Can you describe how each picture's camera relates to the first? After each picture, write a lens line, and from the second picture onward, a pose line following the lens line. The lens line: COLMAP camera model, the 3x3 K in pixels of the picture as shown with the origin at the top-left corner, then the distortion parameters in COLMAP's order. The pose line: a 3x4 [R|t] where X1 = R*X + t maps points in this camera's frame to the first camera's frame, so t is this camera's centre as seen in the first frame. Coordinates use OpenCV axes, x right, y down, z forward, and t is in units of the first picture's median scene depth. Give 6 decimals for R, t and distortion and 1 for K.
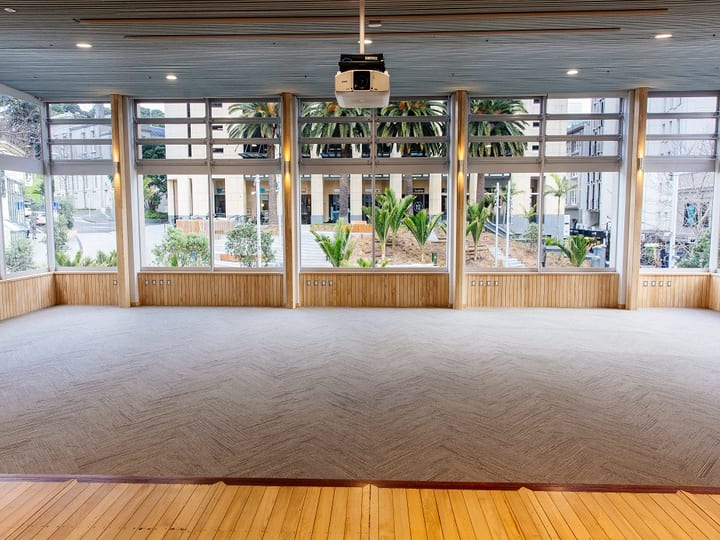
lens RADIAL K [[488.5, 0, 360.0], [0, 488.5, 270.0], [0, 0, 1]] dist [-0.003401, 0.080594]
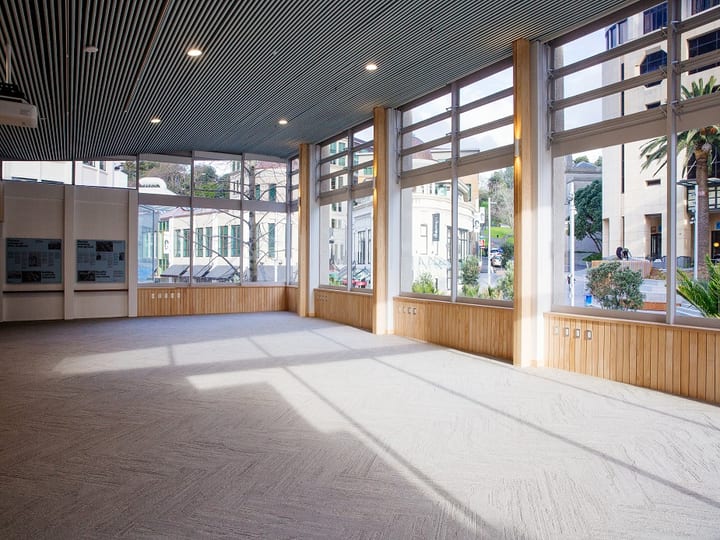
lens RADIAL K [[514.5, 0, 360.0], [0, 514.5, 270.0], [0, 0, 1]] dist [-0.104286, 0.102607]
pose [[0.551398, 0.019807, -0.834007, 0.637514], [-0.097823, 0.994356, -0.041060, 0.001148], [0.828487, 0.104226, 0.550224, 0.422018]]
